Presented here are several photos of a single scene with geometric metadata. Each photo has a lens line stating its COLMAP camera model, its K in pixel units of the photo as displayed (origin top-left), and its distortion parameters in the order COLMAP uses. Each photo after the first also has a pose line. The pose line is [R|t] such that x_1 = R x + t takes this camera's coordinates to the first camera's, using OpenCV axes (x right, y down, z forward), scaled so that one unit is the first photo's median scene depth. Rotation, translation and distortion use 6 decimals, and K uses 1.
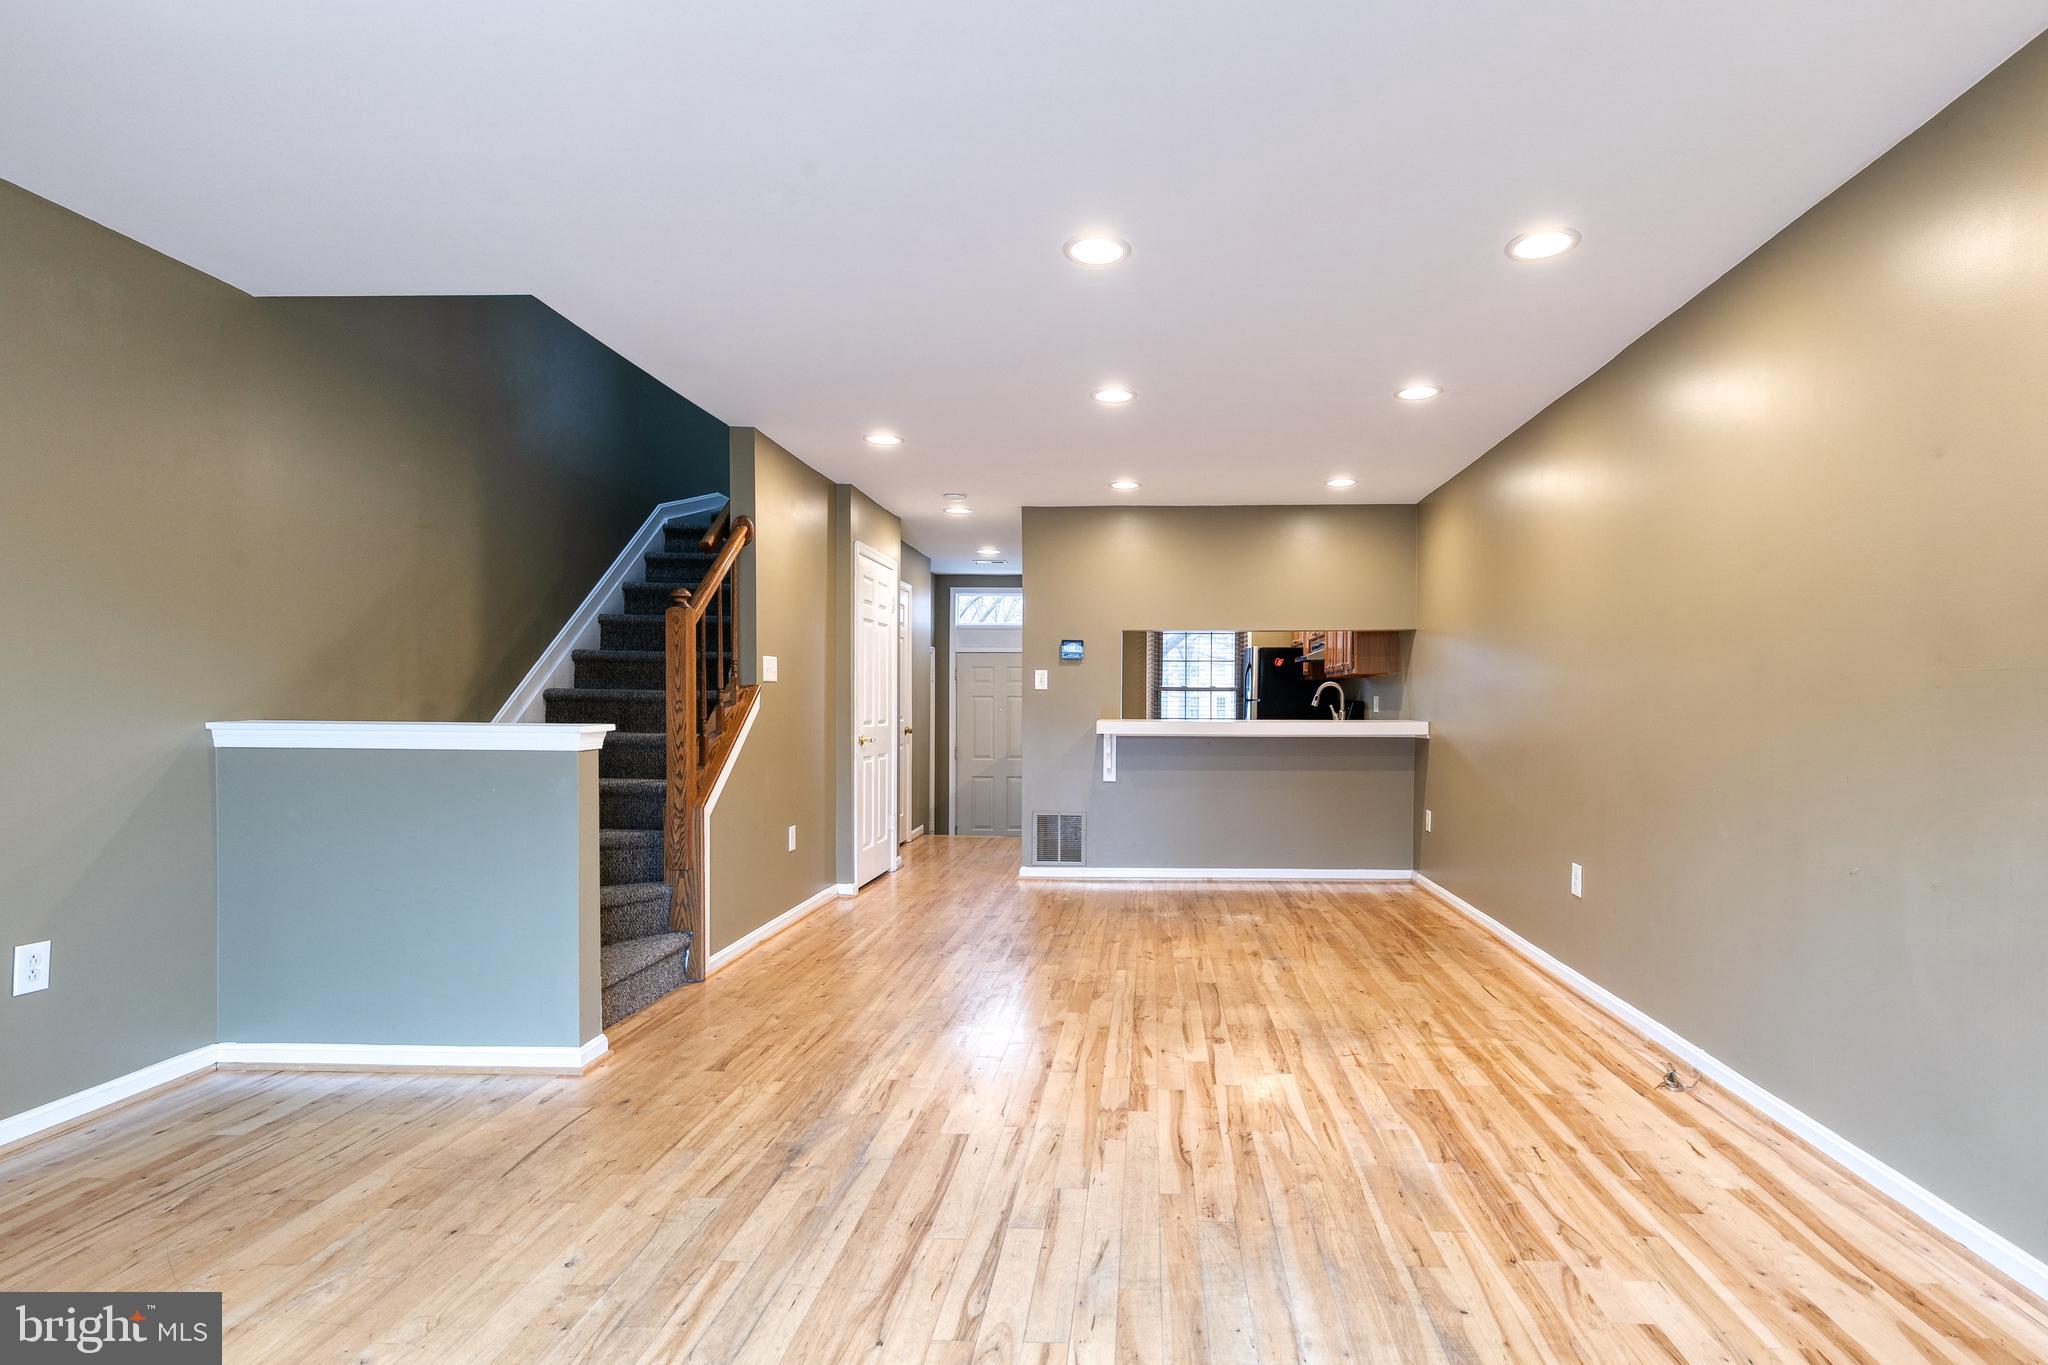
lens RADIAL K [[983.2, 0, 1116.1], [0, 983.2, 716.8], [0, 0, 1]] dist [0.013436, -0.005445]
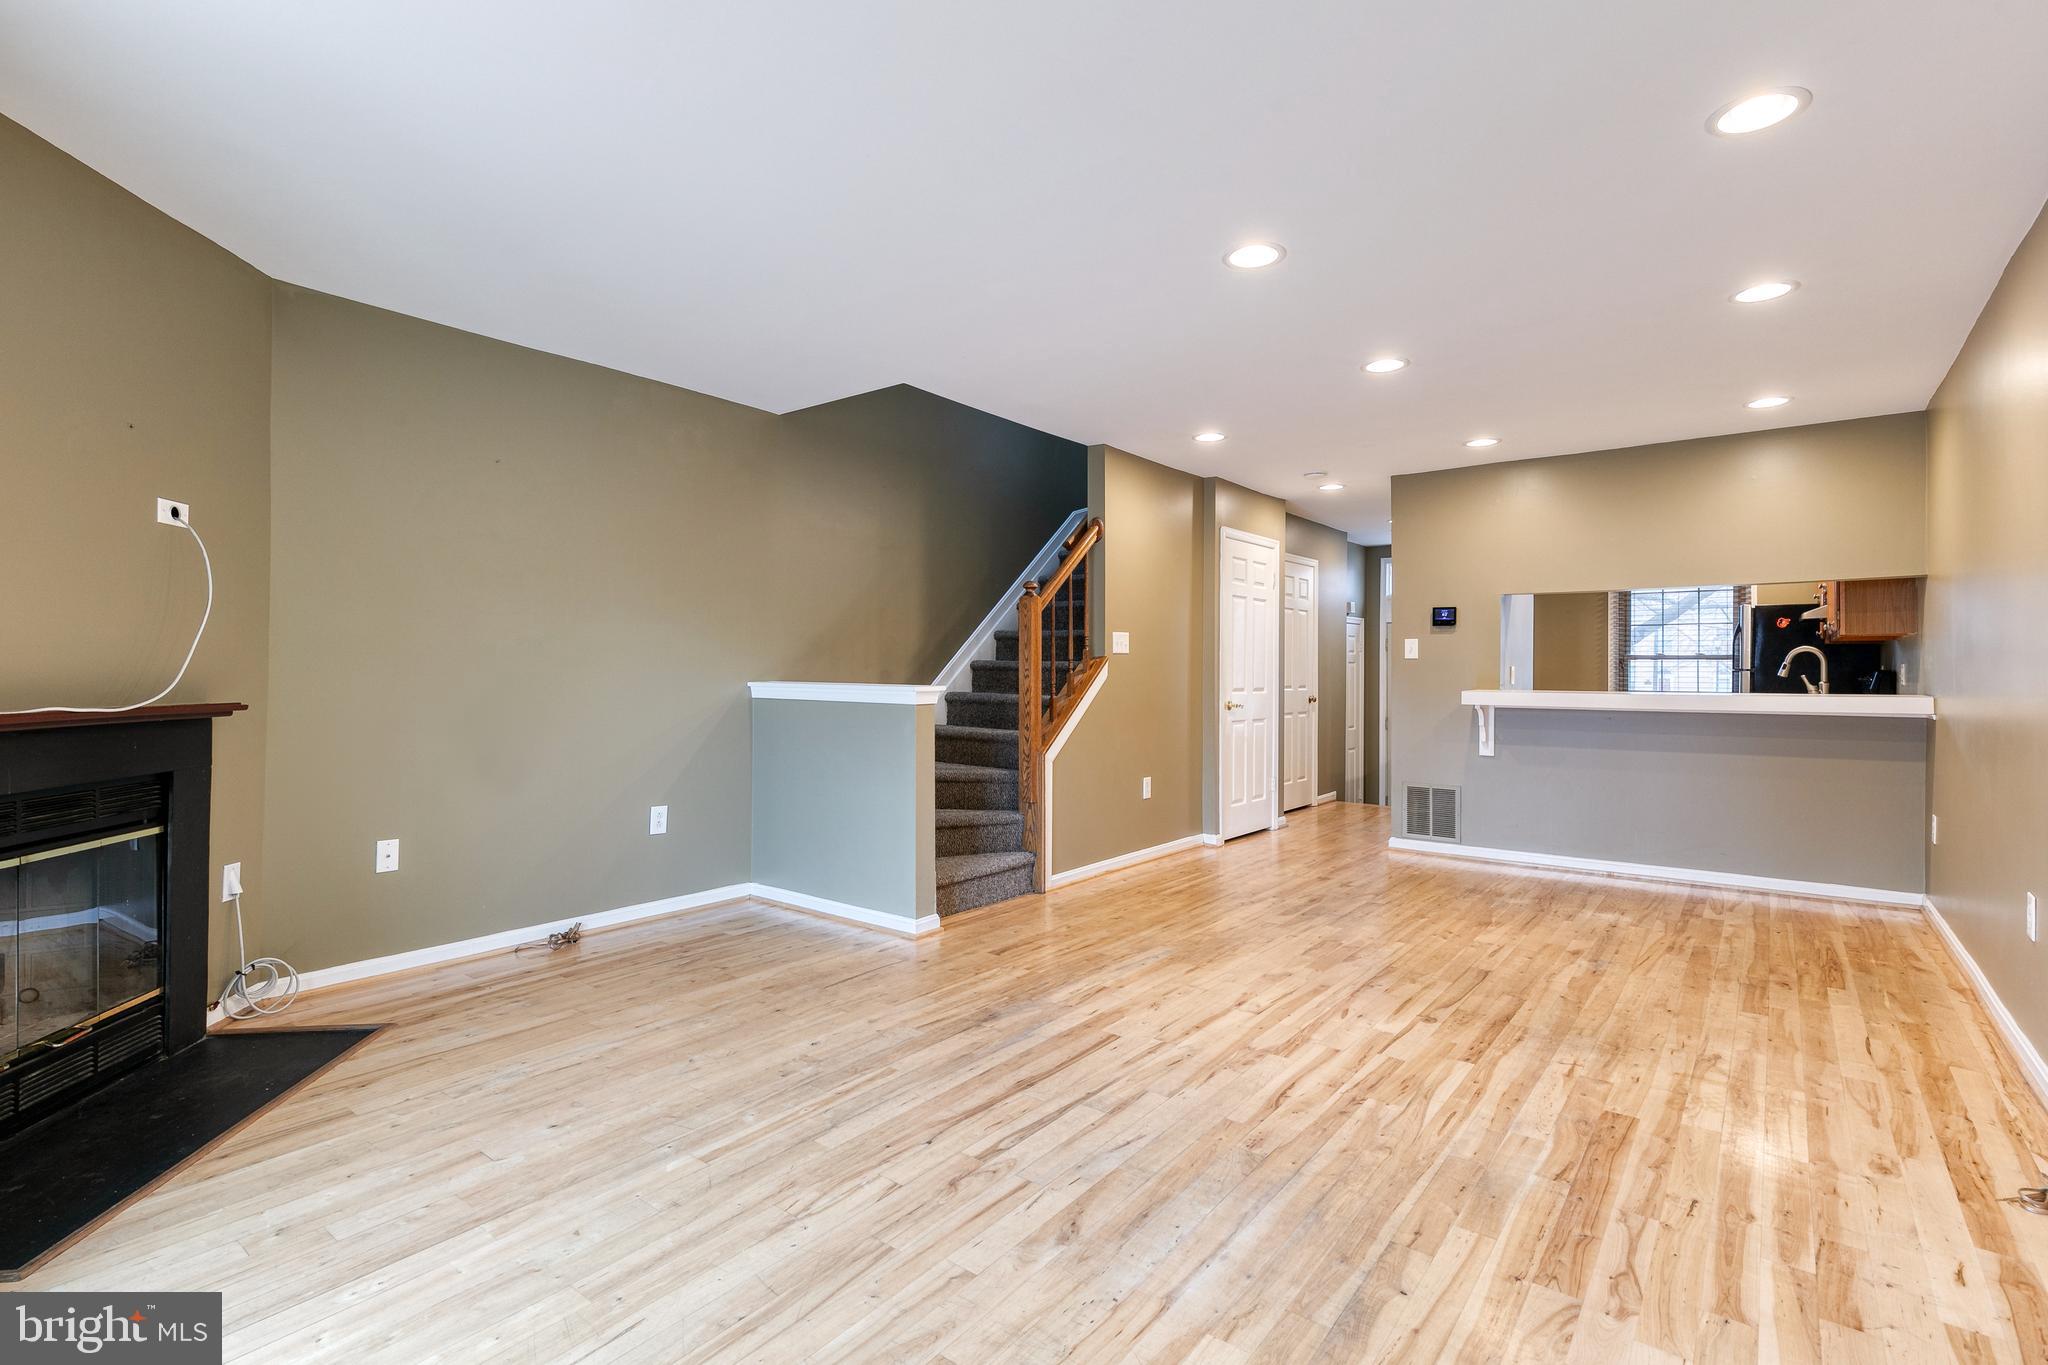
lens RADIAL K [[955.0, 0, 1033.5], [0, 955.0, 658.7], [0, 0, 1]] dist [0.002773, -0.000181]
pose [[0.810913, -0.007922, -0.585113, 0.287484], [-0.010206, 0.999565, -0.027677, 0.004561], [0.585077, 0.028416, 0.810480, 0.004021]]
